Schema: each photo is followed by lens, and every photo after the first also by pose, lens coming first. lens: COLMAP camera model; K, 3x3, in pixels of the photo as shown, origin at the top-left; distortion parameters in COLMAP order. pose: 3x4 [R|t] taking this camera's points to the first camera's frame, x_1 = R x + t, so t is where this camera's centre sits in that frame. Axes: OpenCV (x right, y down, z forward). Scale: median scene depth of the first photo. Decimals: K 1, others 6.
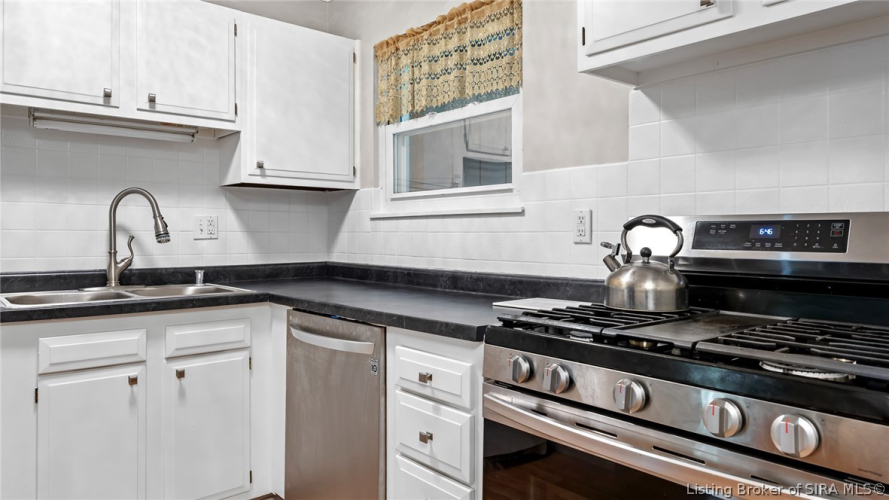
lens RADIAL K [[584.2, 0, 443.1], [0, 584.2, 223.7], [0, 0, 1]] dist [-0.000378, -0.000412]
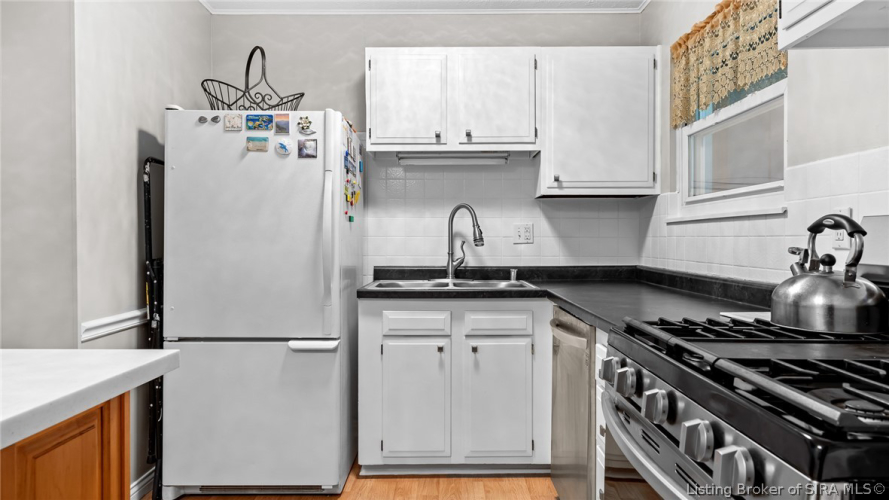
lens RADIAL K [[566.2, 0, 448.6], [0, 566.2, 234.8], [0, 0, 1]] dist [0.001261, -0.001438]
pose [[0.753478, -0.007804, -0.657427, 0.265506], [0.014155, 0.999890, 0.004354, 0.001616], [0.657321, -0.012587, 0.753506, 0.030602]]
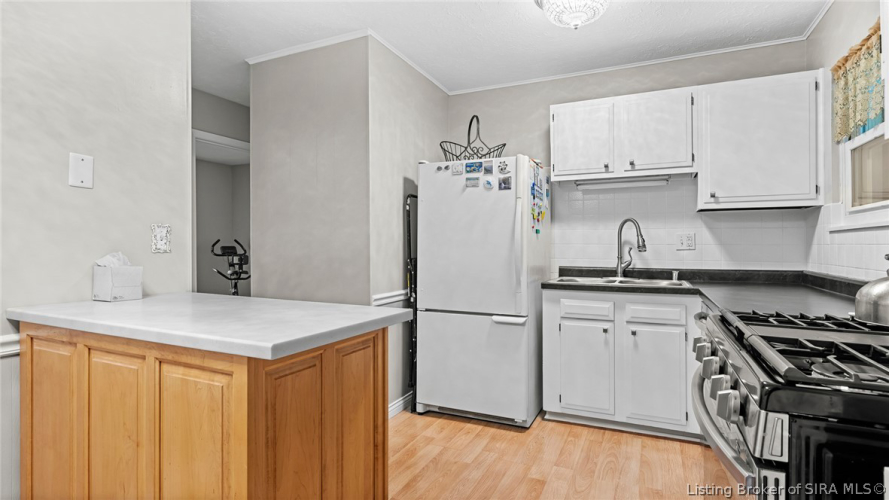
lens RADIAL K [[447.5, 0, 443.5], [0, 447.5, 234.9], [0, 0, 1]] dist [-0.001942, -0.000356]
pose [[0.403999, -0.023852, -0.914449, 0.394258], [0.016137, 0.999690, -0.018947, 0.001081], [0.914617, -0.007102, 0.404258, 0.016863]]
